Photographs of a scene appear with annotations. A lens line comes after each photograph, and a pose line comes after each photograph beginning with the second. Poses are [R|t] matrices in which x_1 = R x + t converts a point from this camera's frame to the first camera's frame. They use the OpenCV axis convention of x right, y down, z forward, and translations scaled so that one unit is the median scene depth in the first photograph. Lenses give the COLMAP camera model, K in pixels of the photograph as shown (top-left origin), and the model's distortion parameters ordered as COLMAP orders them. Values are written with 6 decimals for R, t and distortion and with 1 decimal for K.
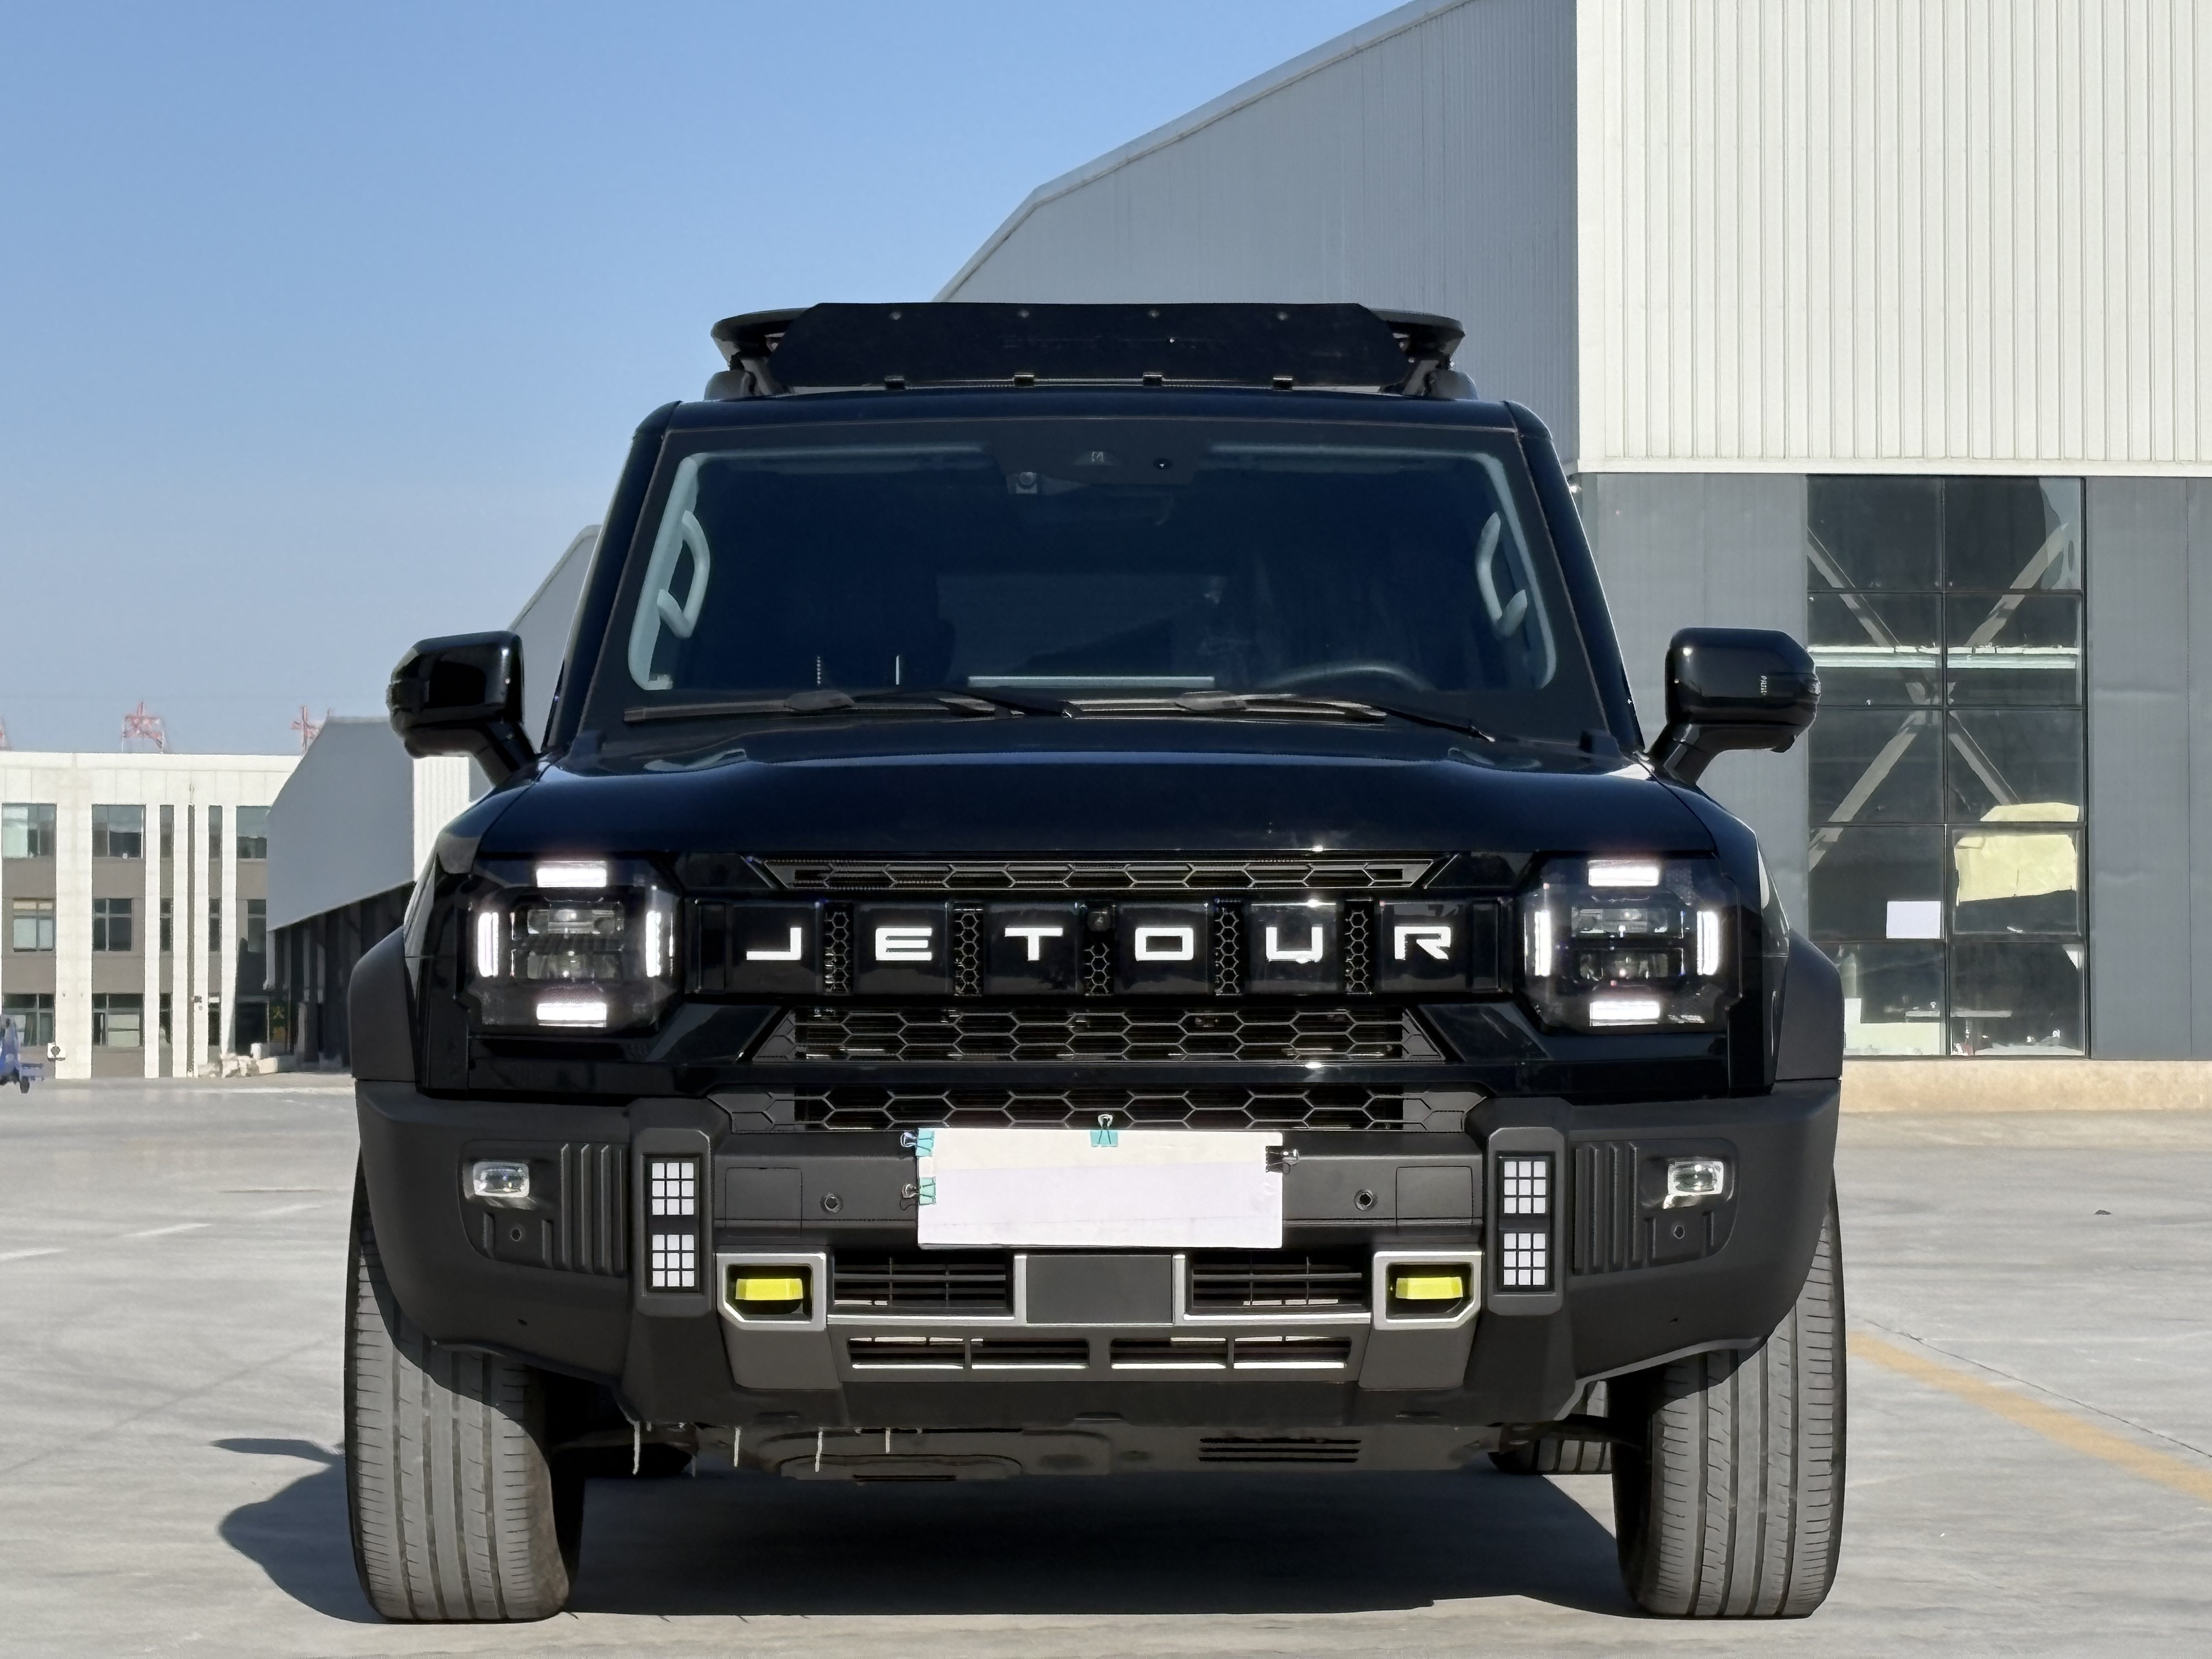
lens RADIAL K [[6399.7, 0, 1106.0], [0, 6399.7, 829.5], [0, 0, 1]] dist [0.190900, 0.257816]
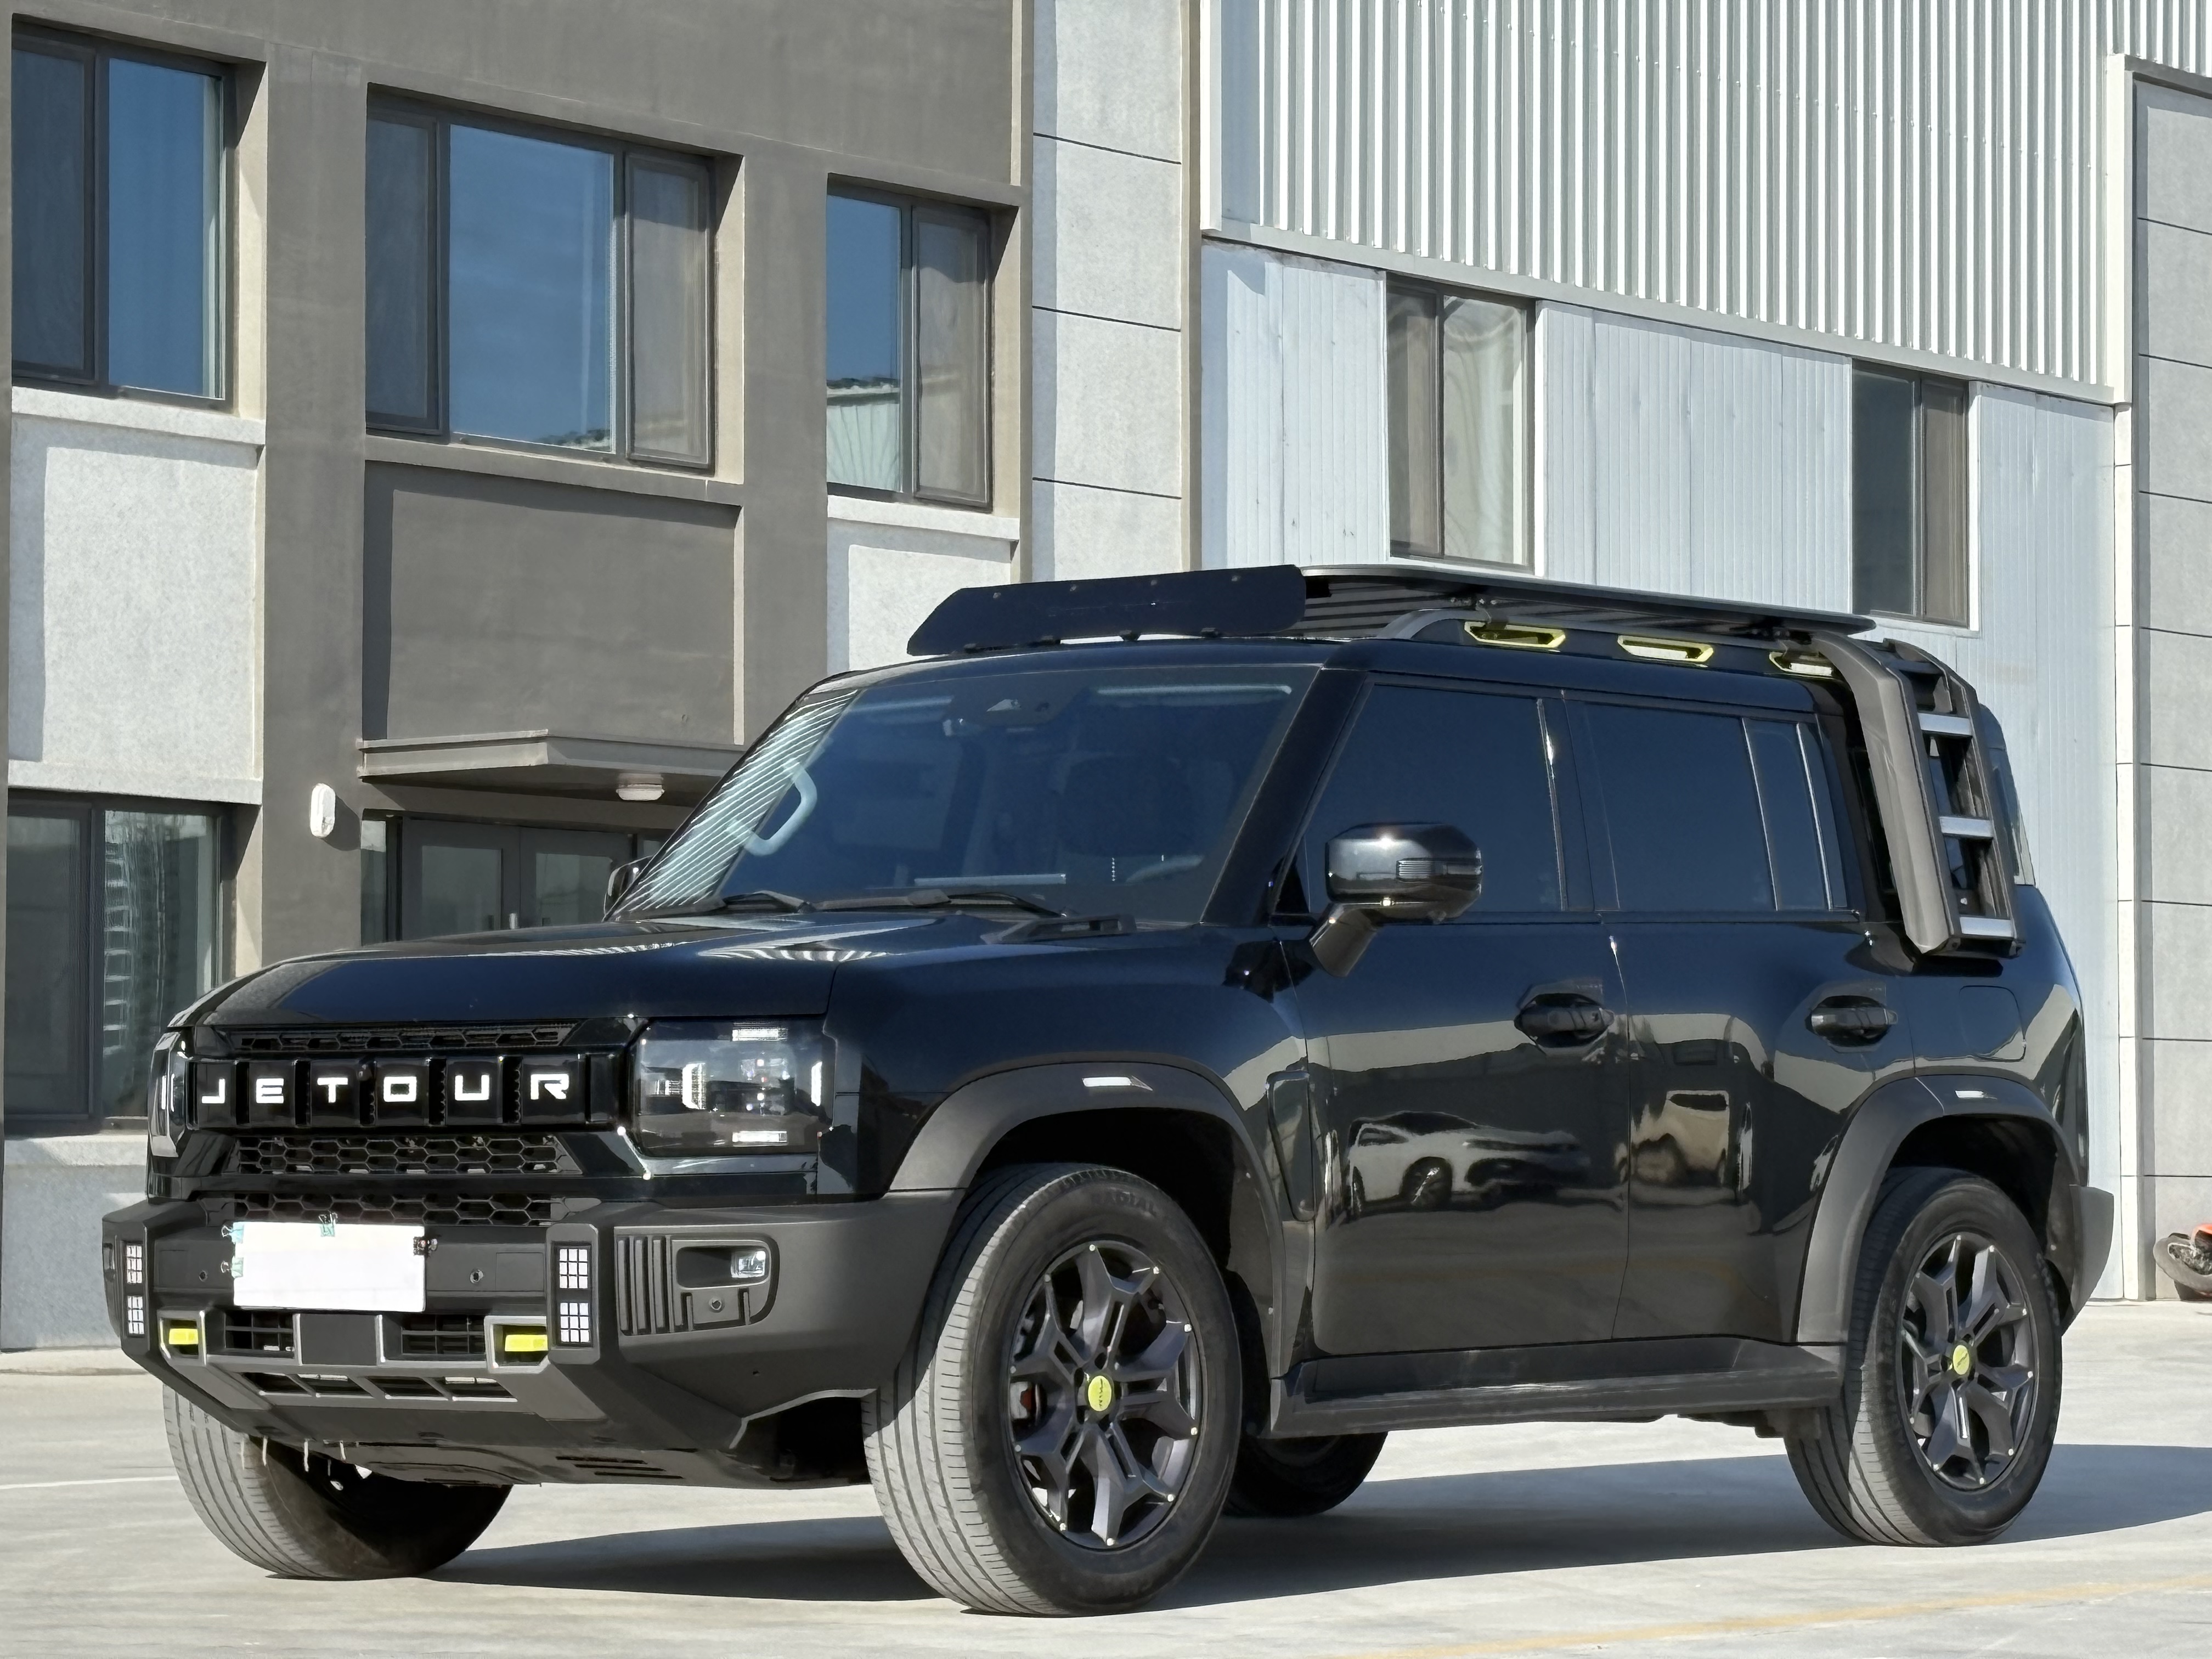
lens RADIAL K [[6399.7, 0, 1106.0], [0, 6399.7, 829.5], [0, 0, 1]] dist [0.190900, 0.257816]
pose [[0.779032, -0.032000, -0.626167, 0.995871], [0.018603, 0.999437, -0.027932, 0.003496], [0.626708, 0.010111, 0.779189, 0.022582]]
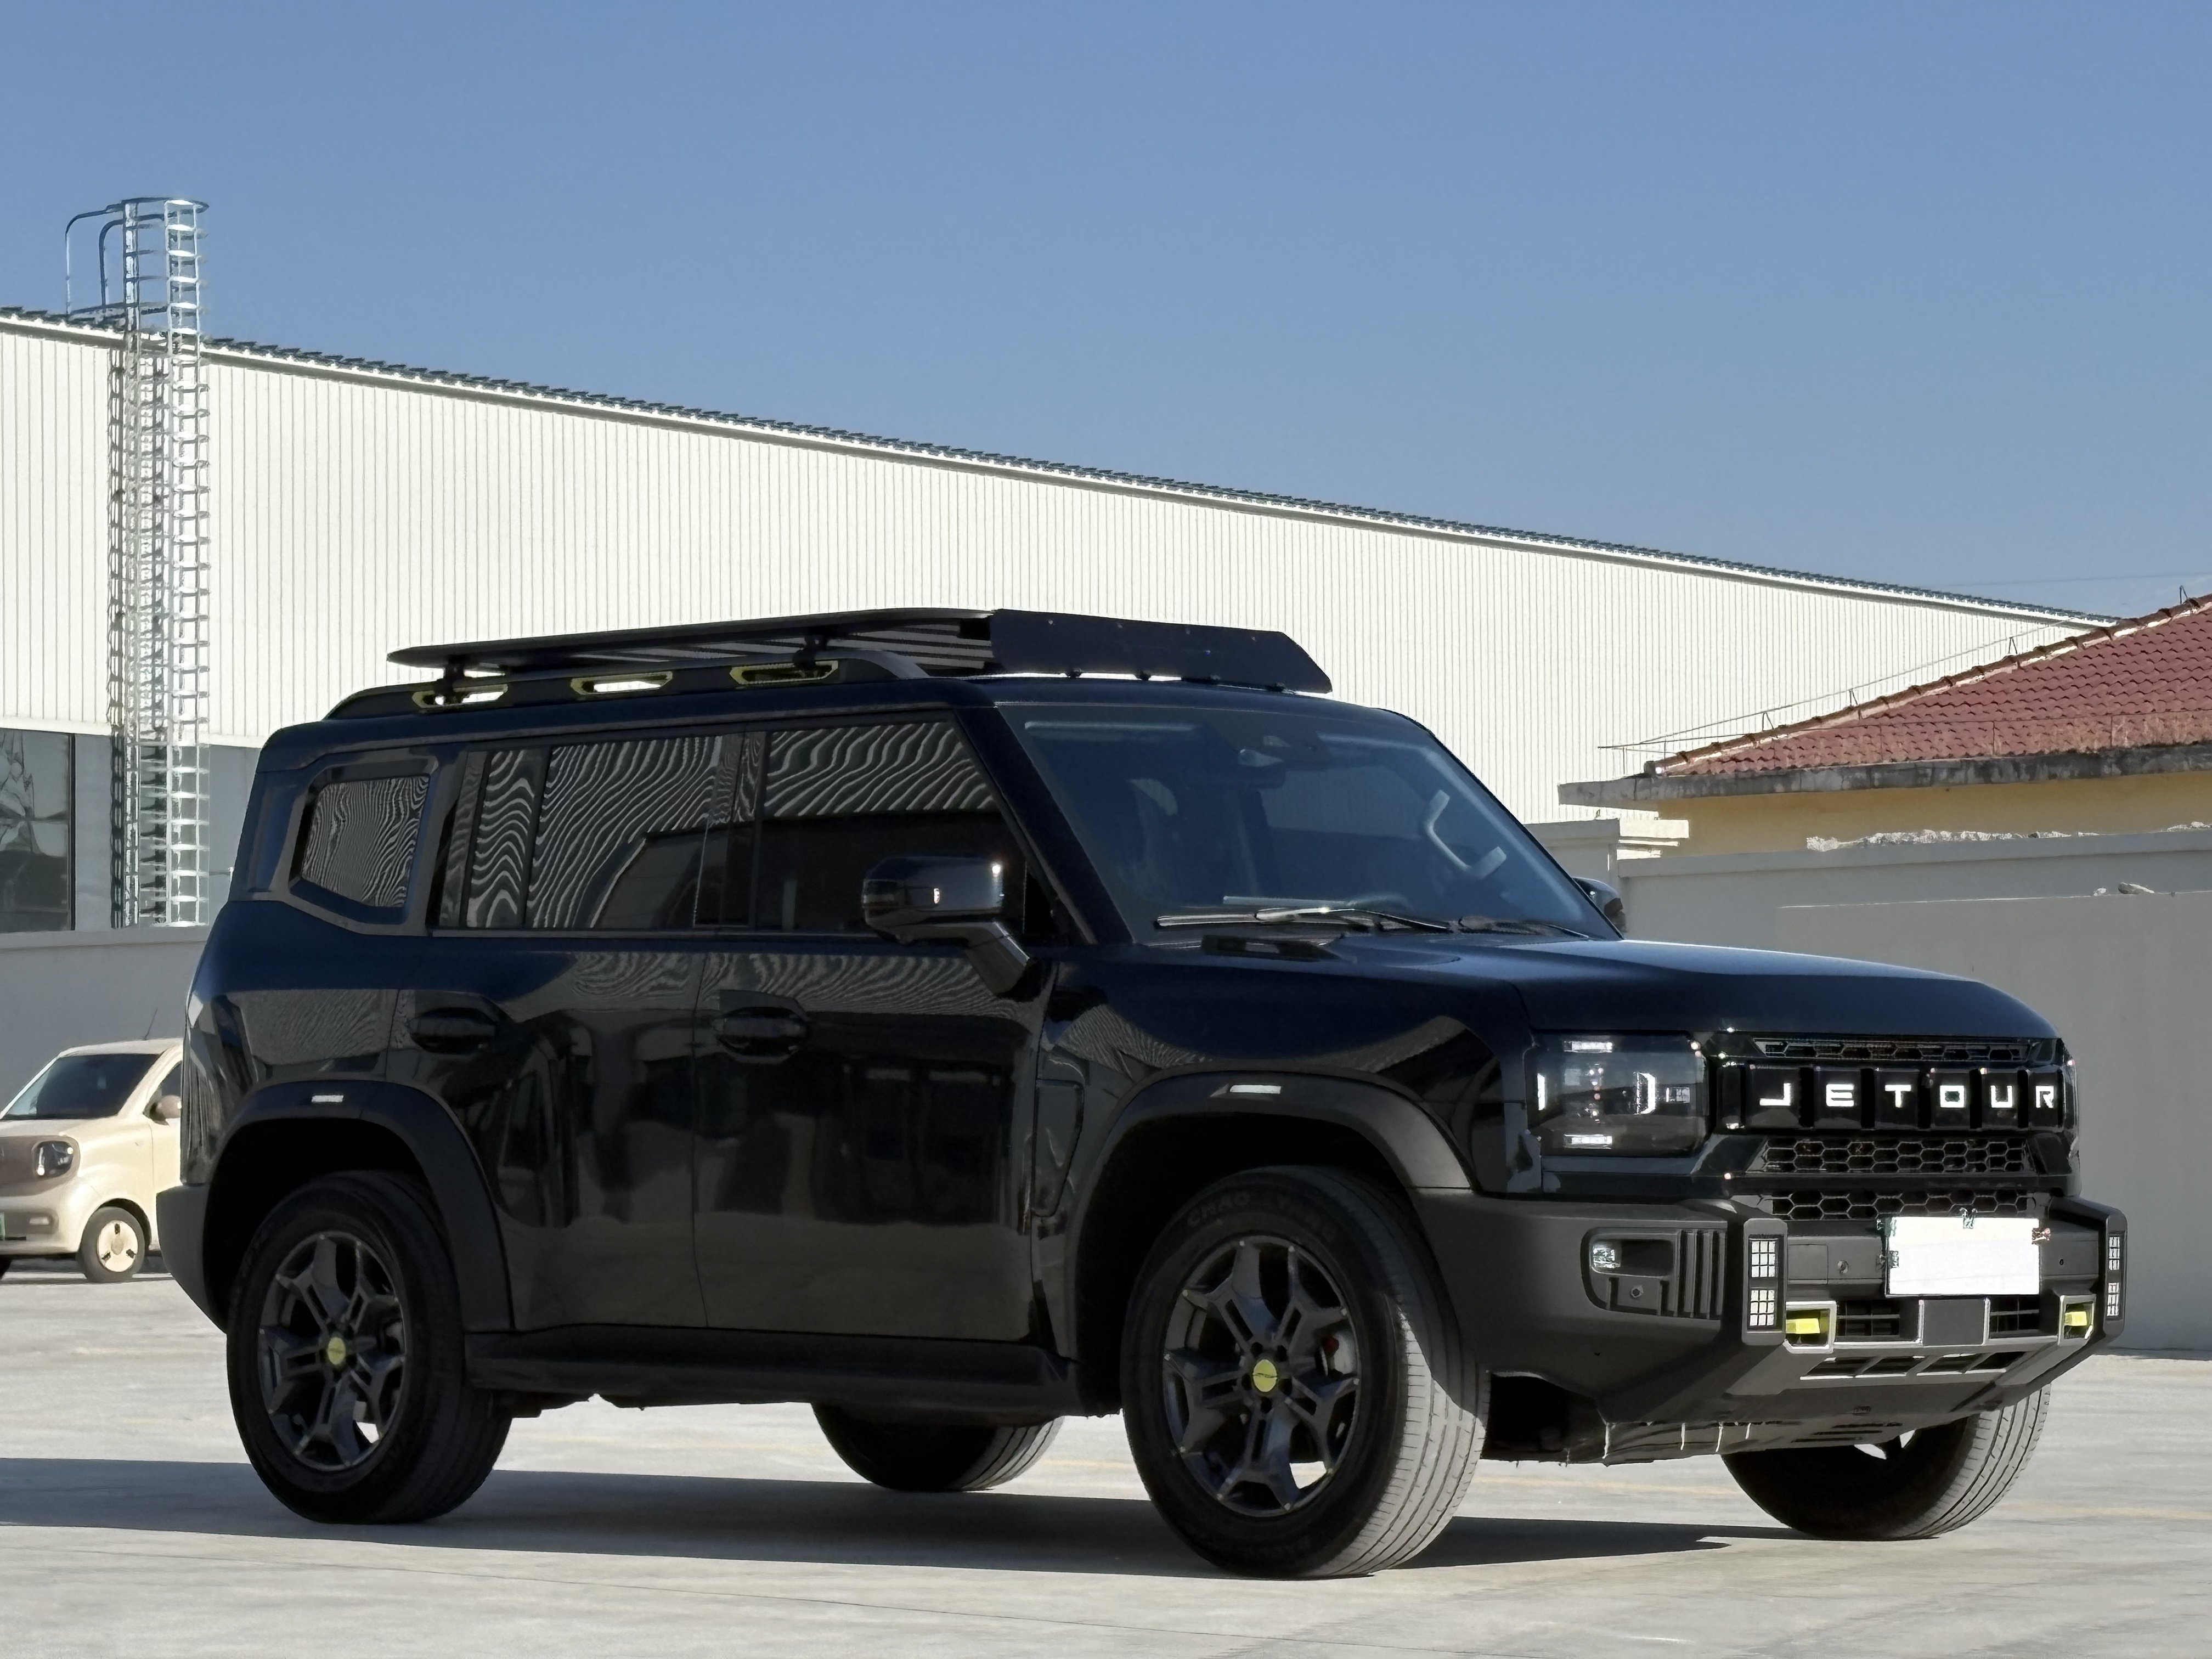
lens RADIAL K [[6399.7, 0, 1106.0], [0, 6399.7, 829.5], [0, 0, 1]] dist [0.190900, 0.257816]
pose [[0.719255, 0.035630, 0.693832, -1.212258], [-0.020579, 0.999338, -0.029985, 0.004259], [-0.694442, 0.007289, 0.719512, 0.034490]]
